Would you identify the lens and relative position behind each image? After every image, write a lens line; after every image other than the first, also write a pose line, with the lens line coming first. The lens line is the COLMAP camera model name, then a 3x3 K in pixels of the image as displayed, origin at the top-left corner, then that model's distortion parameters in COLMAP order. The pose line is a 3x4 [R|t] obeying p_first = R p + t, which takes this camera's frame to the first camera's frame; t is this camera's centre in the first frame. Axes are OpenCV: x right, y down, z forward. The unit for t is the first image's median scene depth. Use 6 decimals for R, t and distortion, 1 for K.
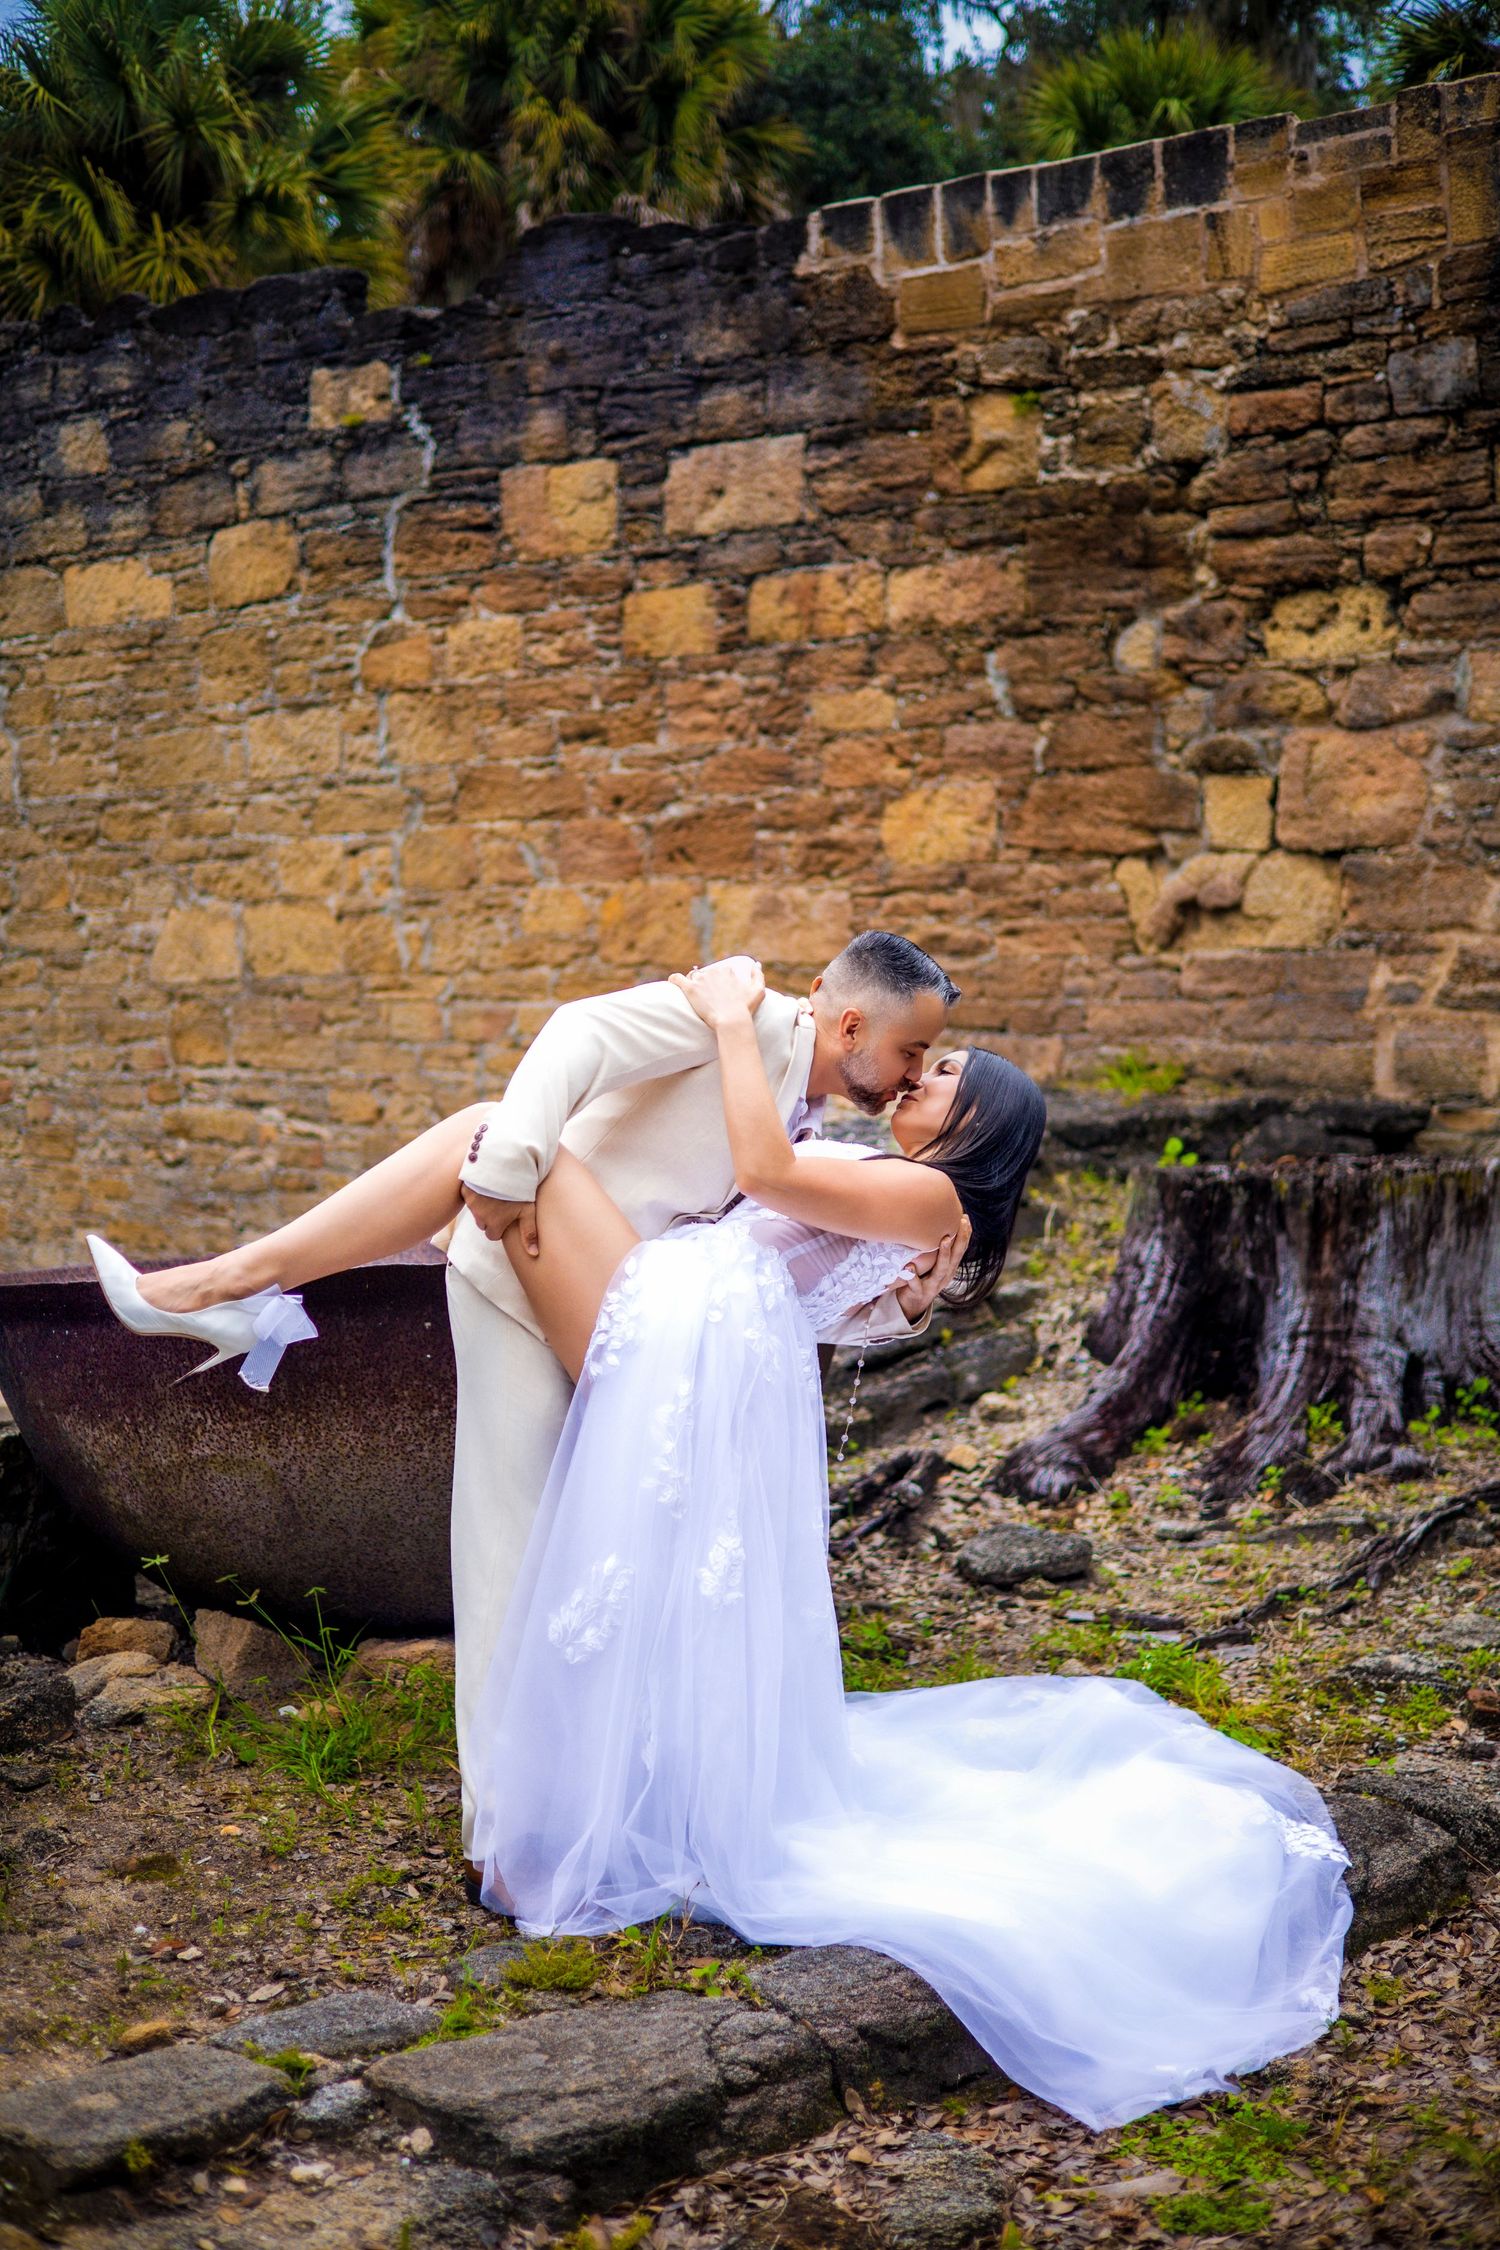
lens RADIAL K [[3126.9, 0, 750.0], [0, 3126.9, 1125.0], [0, 0, 1]] dist [0.084248, -0.309871]
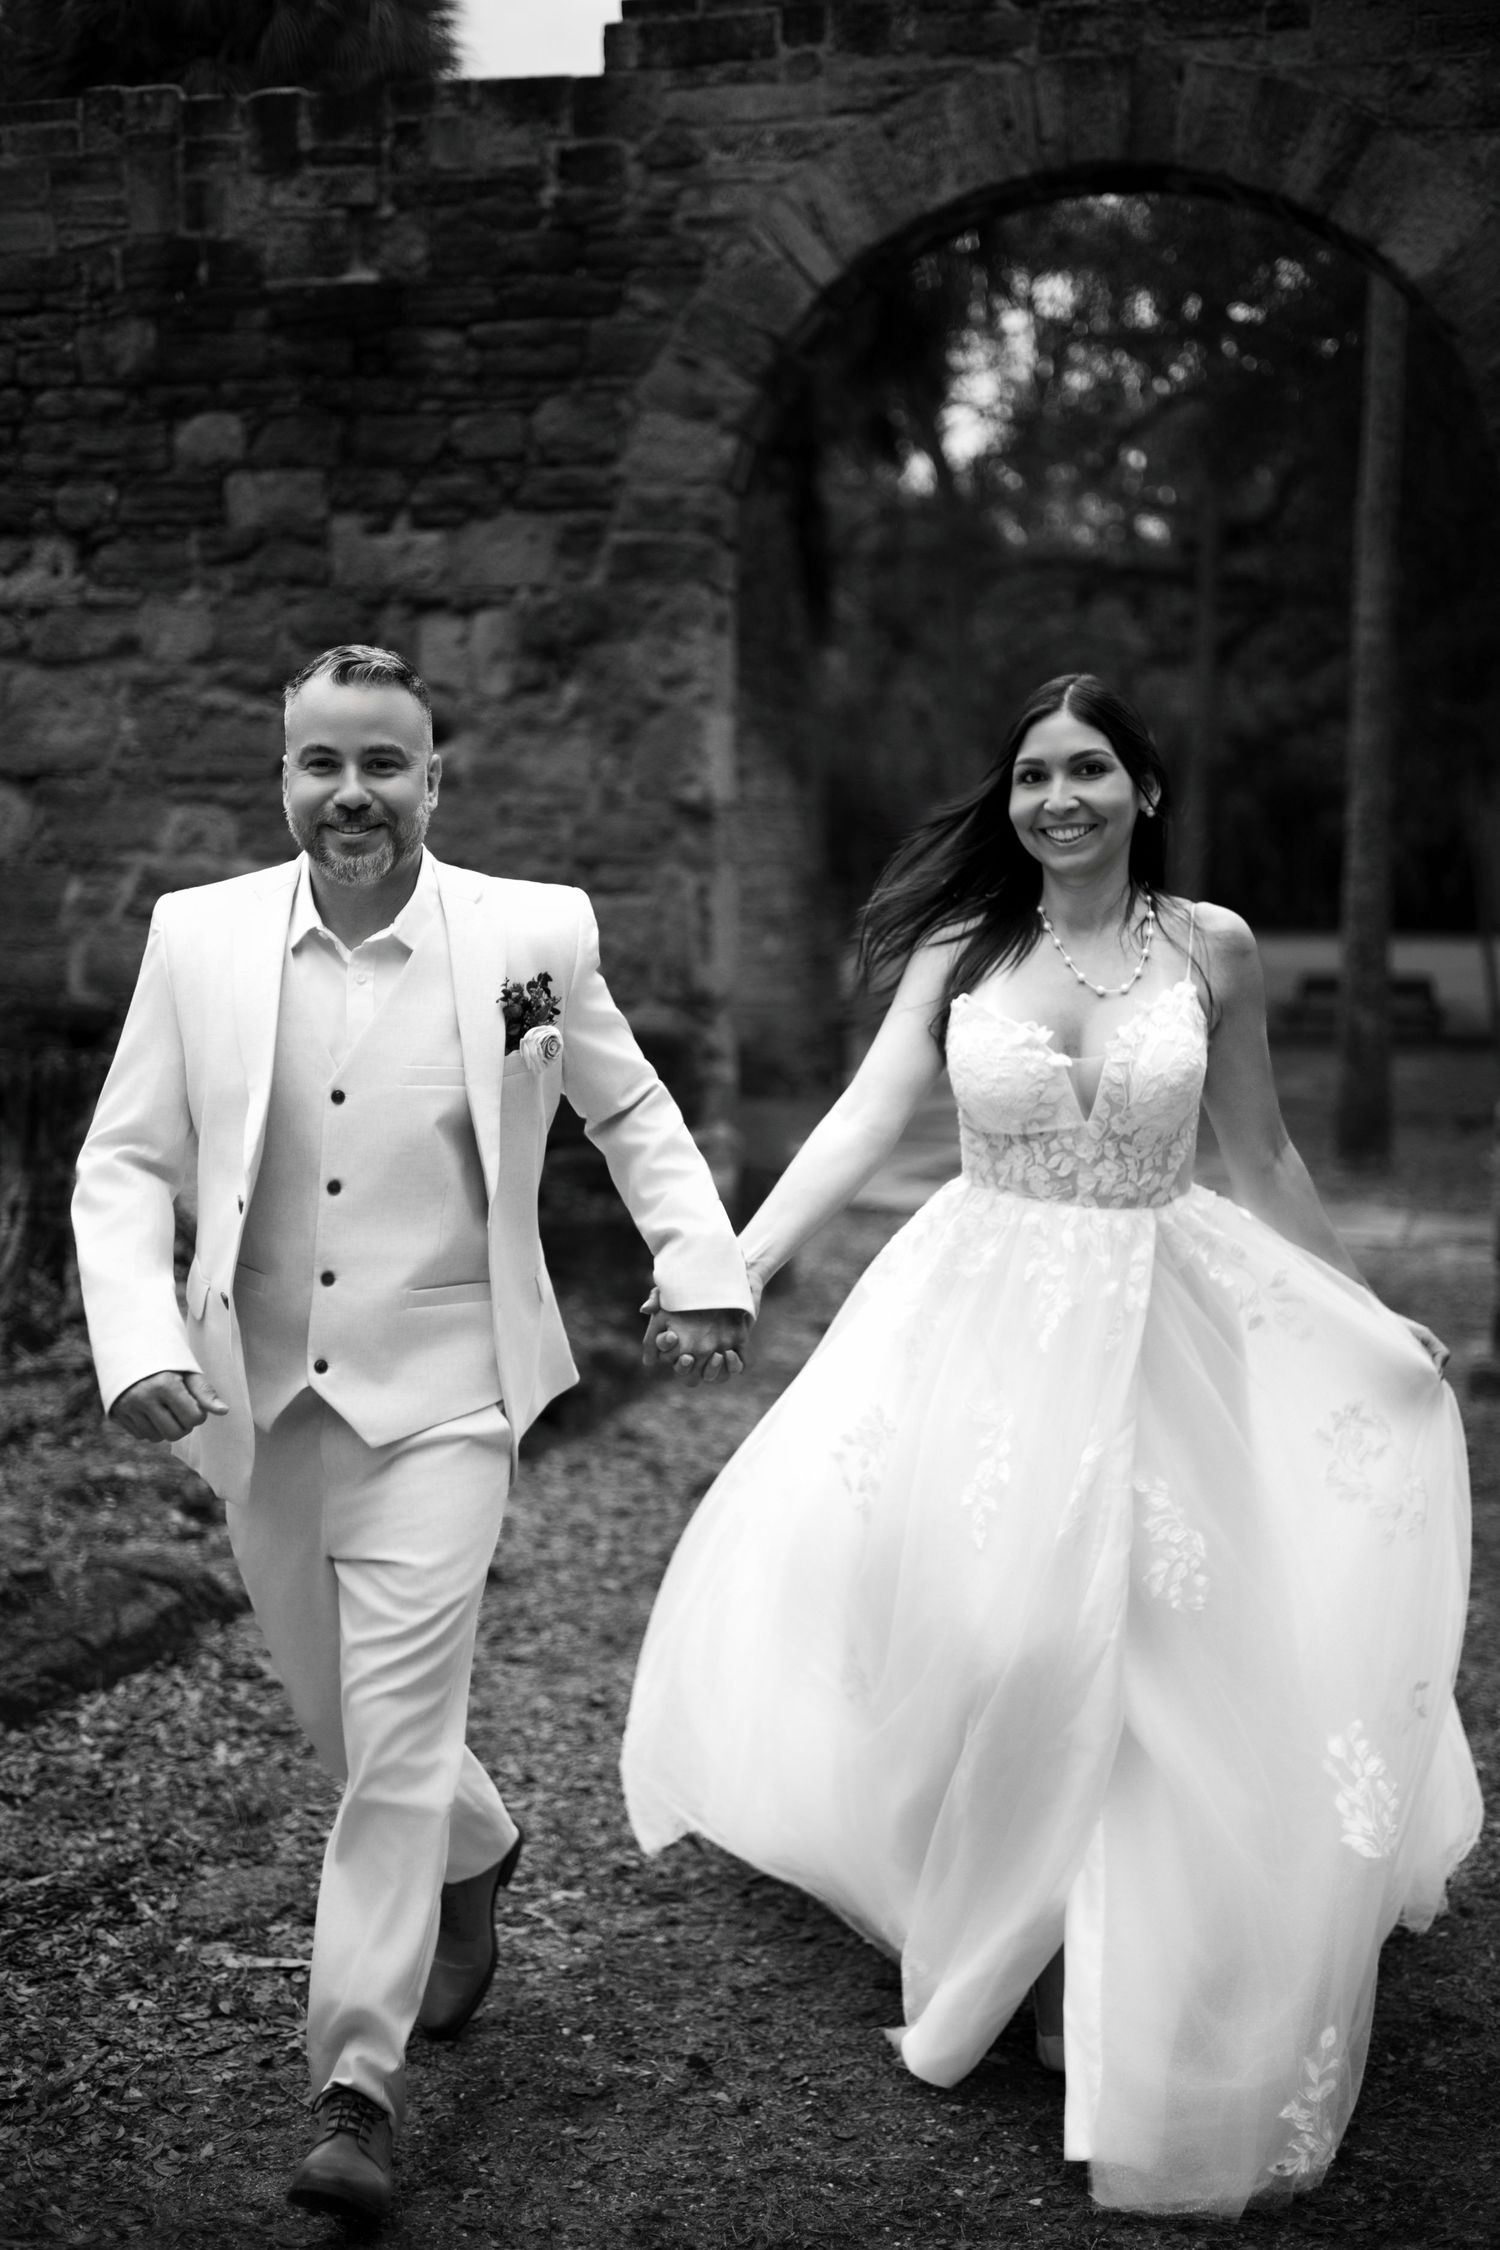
lens RADIAL K [[3126.9, 0, 750.0], [0, 3126.9, 1125.0], [0, 0, 1]] dist [0.084248, -0.309871]
pose [[0.908874, -0.009942, 0.416952, -0.045808], [-0.003086, 0.999528, 0.030561, 0.000896], [-0.417060, -0.029063, 0.908414, -0.113250]]
